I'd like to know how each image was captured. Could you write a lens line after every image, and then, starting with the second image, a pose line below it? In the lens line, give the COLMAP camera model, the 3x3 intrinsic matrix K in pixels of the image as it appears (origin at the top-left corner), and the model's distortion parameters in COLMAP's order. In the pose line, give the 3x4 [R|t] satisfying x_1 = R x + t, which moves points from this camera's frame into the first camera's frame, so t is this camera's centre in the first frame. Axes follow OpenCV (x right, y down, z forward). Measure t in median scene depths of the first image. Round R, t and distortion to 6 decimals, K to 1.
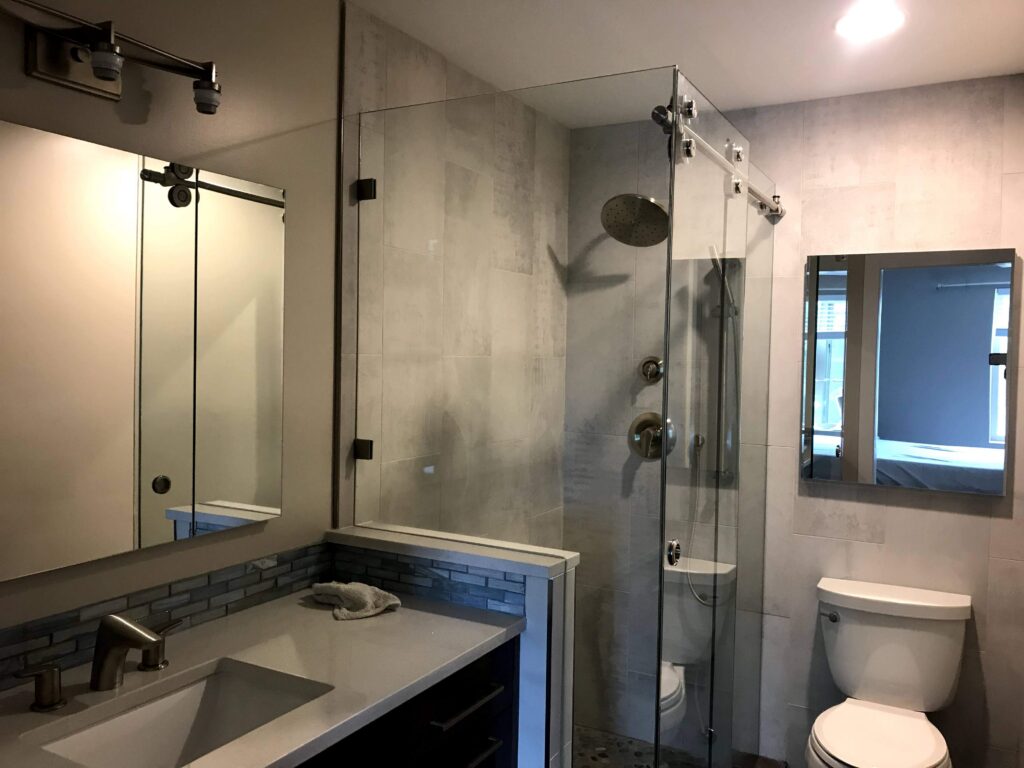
lens RADIAL K [[843.9, 0, 513.0], [0, 843.9, 383.9], [0, 0, 1]] dist [0.008869, 0.003600]
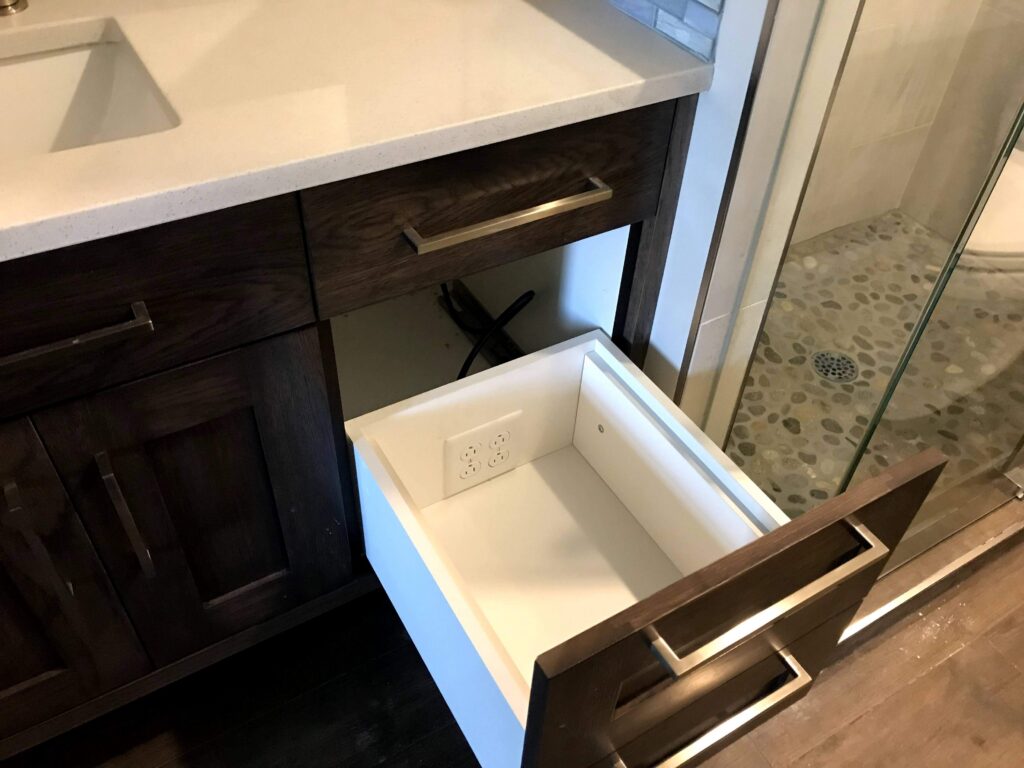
lens RADIAL K [[843.9, 0, 514.8], [0, 843.9, 383.2], [0, 0, 1]] dist [0.008869, 0.003600]
pose [[0.866729, 0.356071, -0.349276, 0.147336], [-0.049775, 0.758513, 0.649754, 0.110941], [0.496289, -0.545776, 0.675149, 0.531207]]
